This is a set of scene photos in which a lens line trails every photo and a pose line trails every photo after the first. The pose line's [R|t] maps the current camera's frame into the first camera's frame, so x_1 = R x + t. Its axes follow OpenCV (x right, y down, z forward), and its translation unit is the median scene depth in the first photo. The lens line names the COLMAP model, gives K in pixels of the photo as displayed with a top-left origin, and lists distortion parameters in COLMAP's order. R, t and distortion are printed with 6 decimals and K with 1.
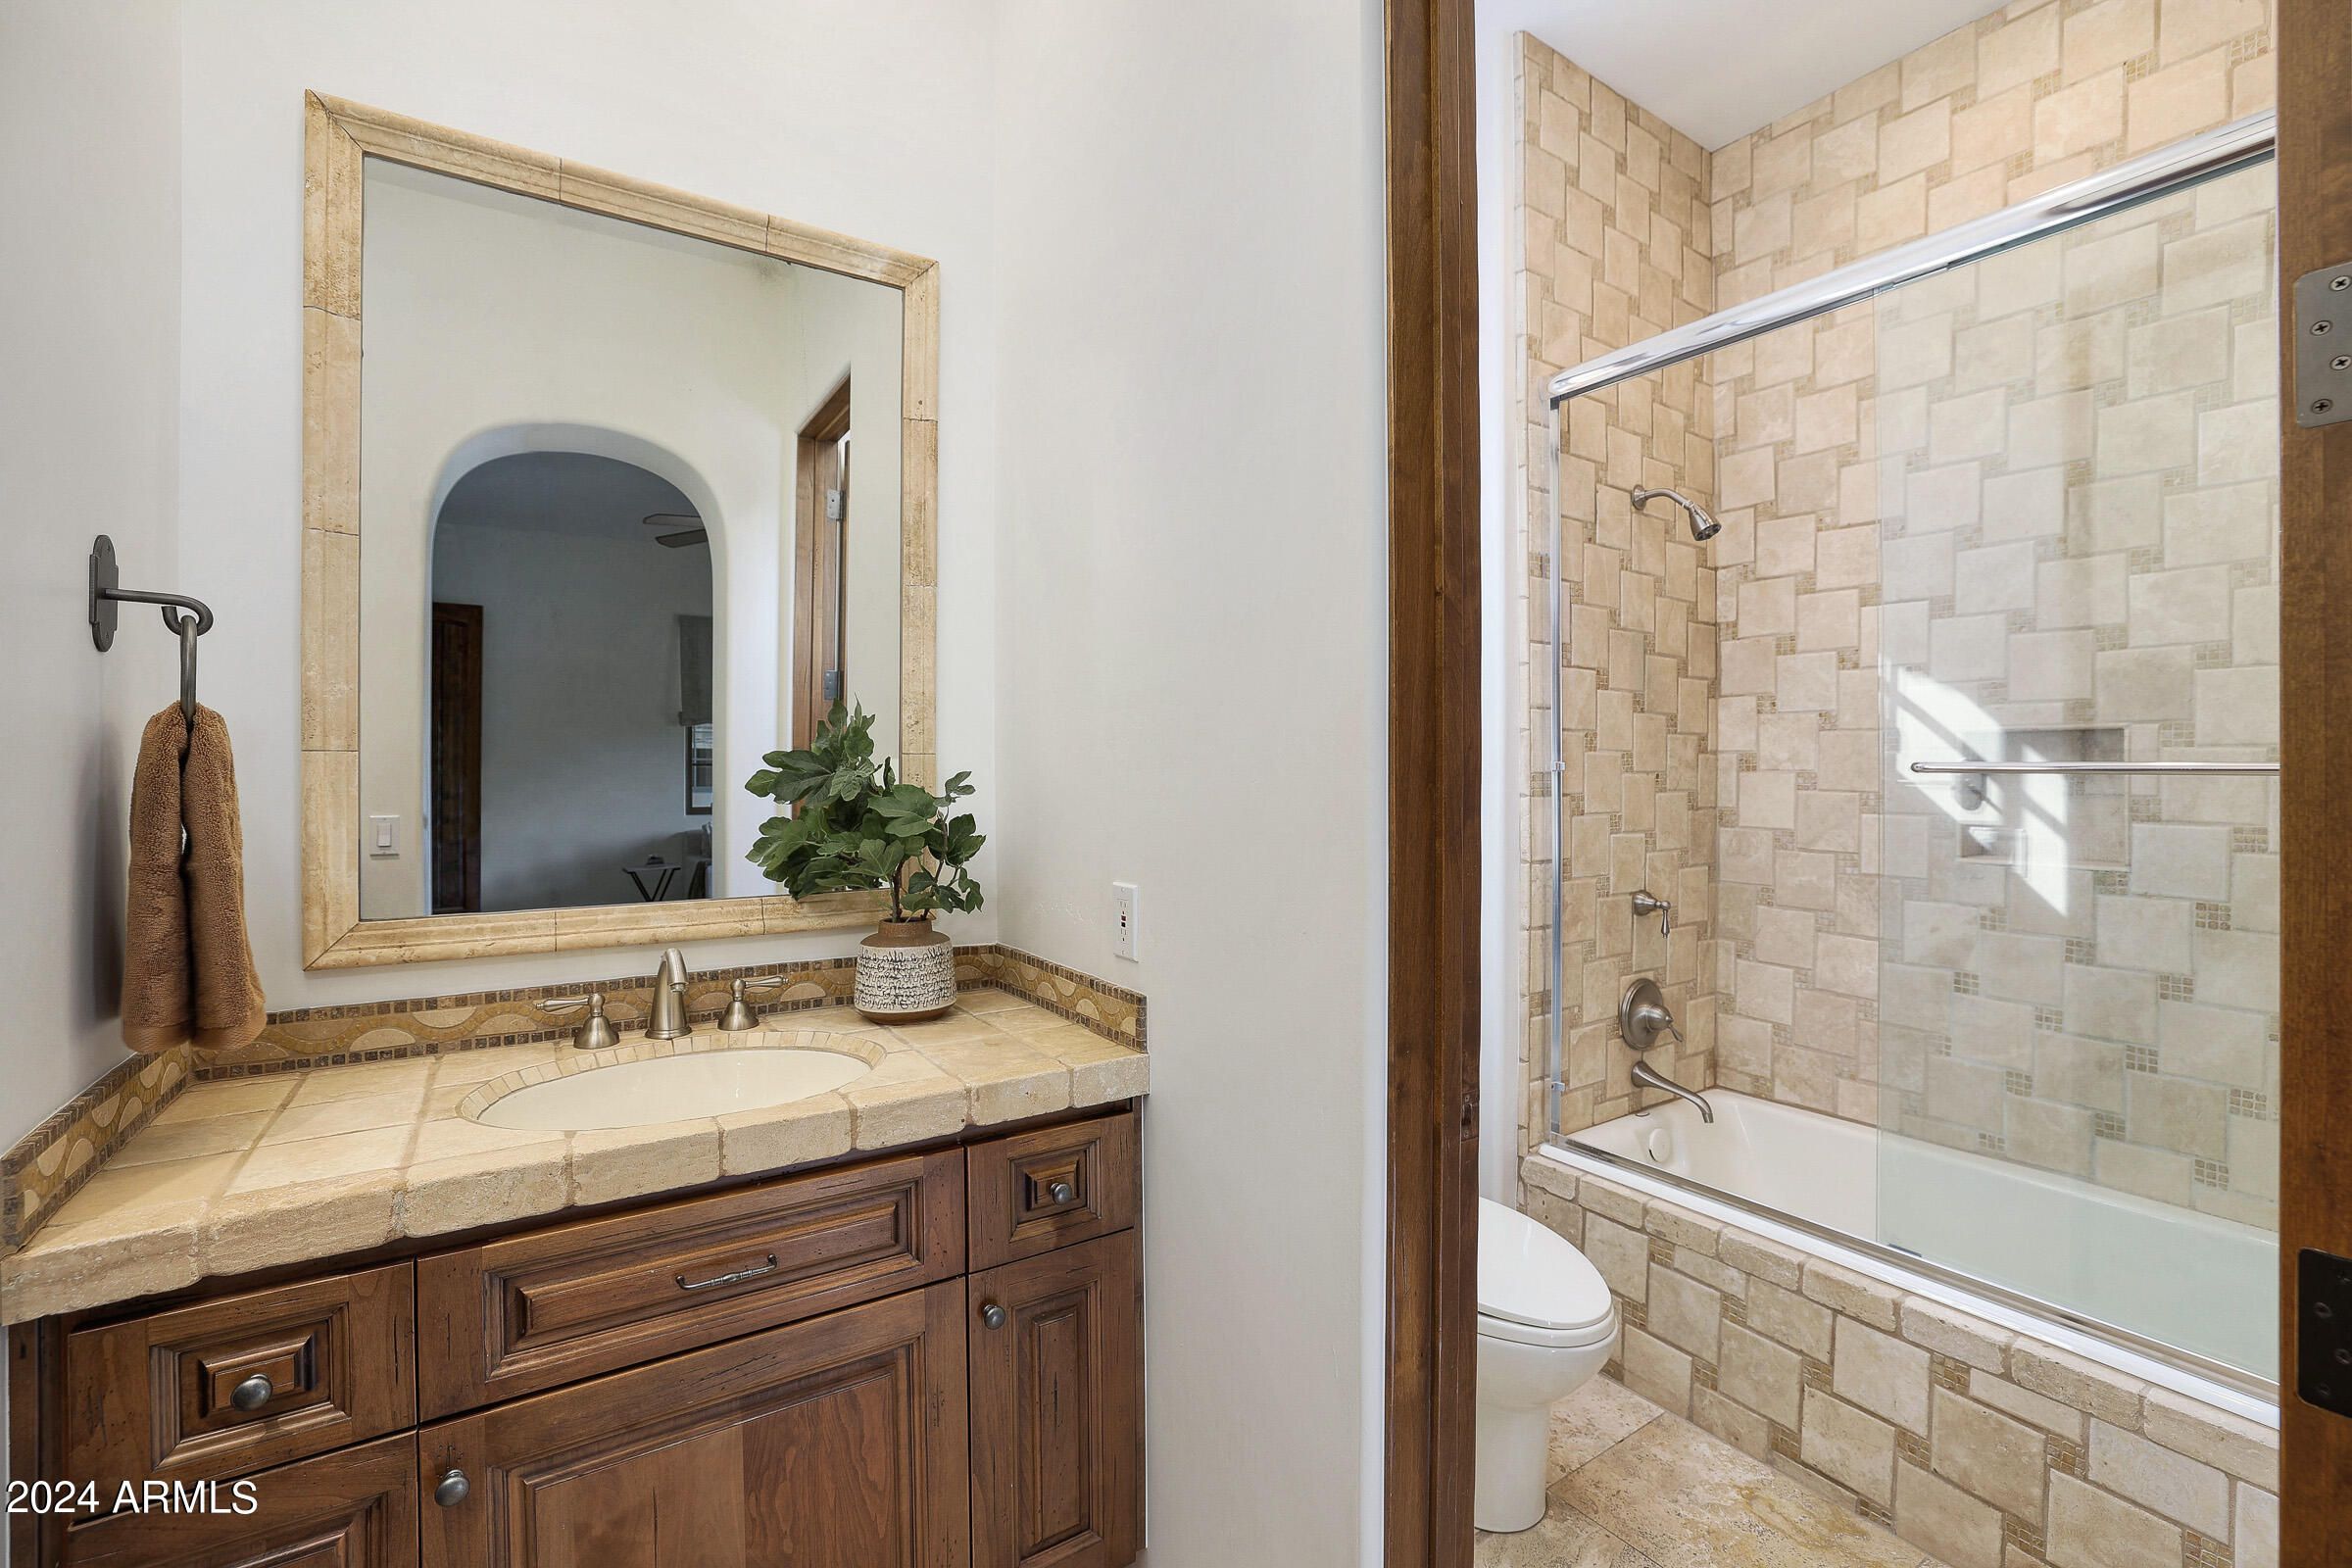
lens RADIAL K [[1009.3, 0, 1161.1], [0, 1009.3, 776.5], [0, 0, 1]] dist [-0.016411, 0.000005]
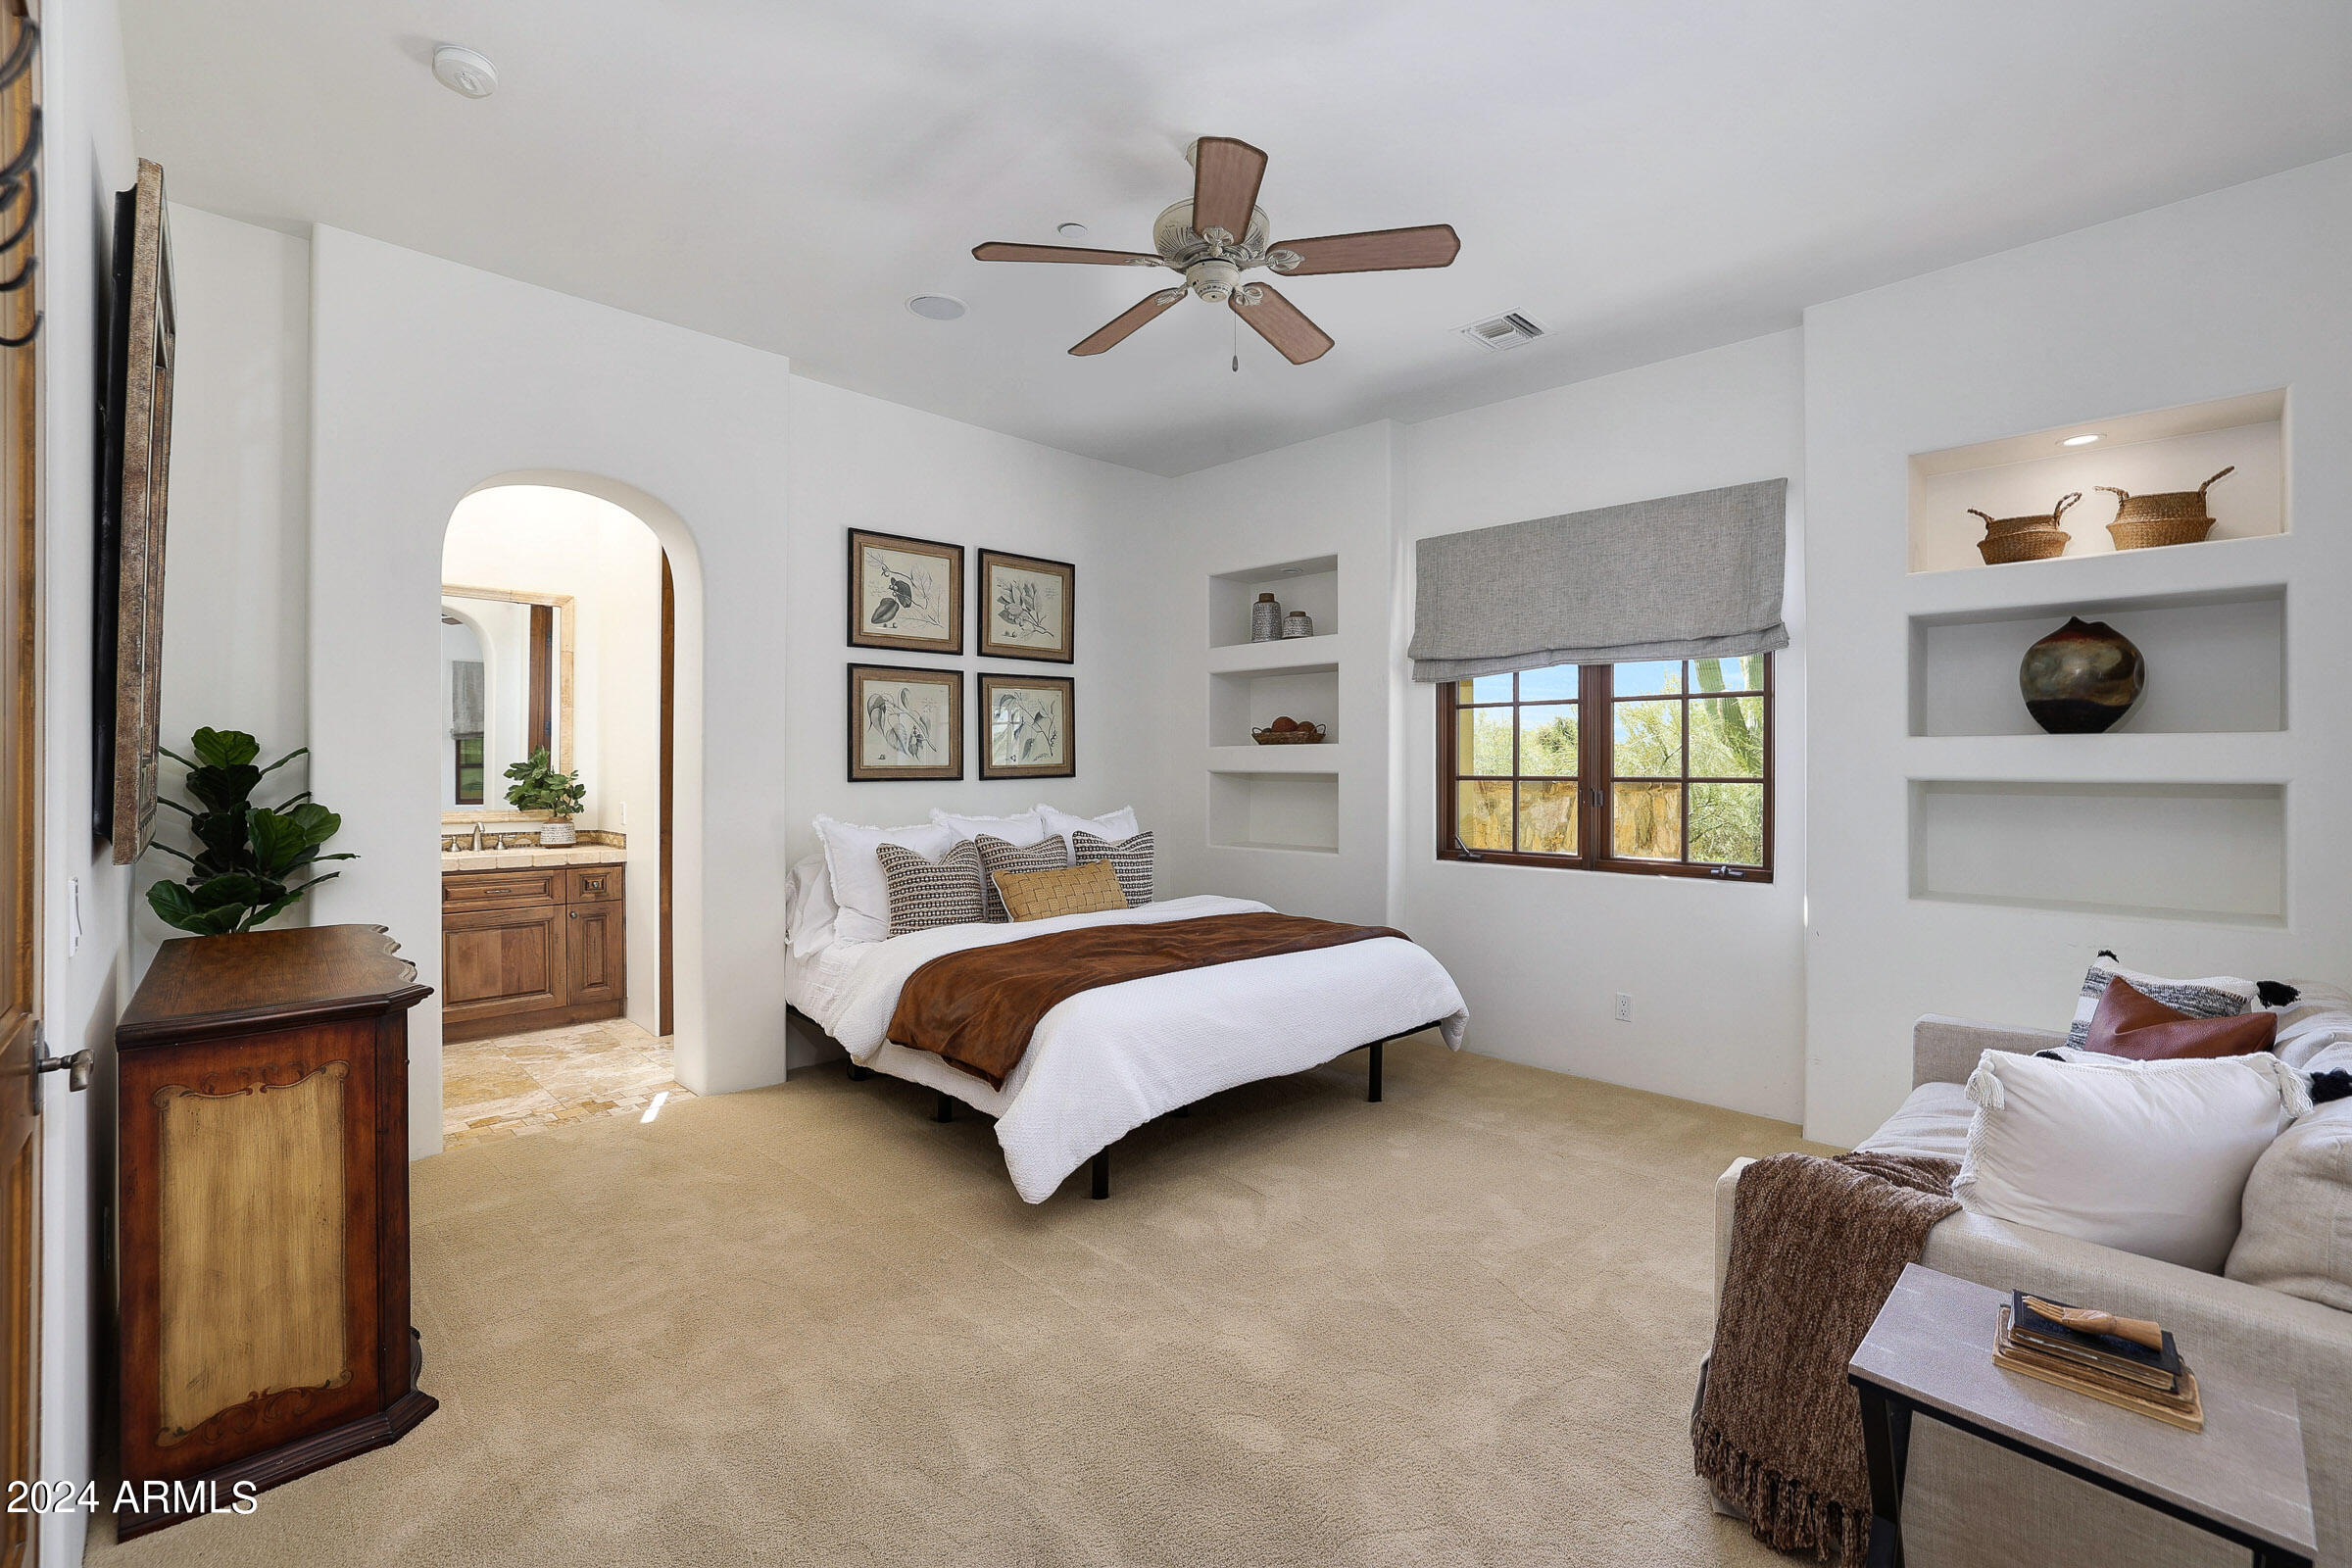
lens RADIAL K [[1009.3, 0, 1161.1], [0, 1009.3, 776.5], [0, 0, 1]] dist [-0.016411, 0.000005]
pose [[0.980711, 0.016995, 0.194721, 1.080805], [-0.018138, 0.999827, 0.004087, -0.035400], [-0.194618, -0.007540, 0.980850, -2.694621]]
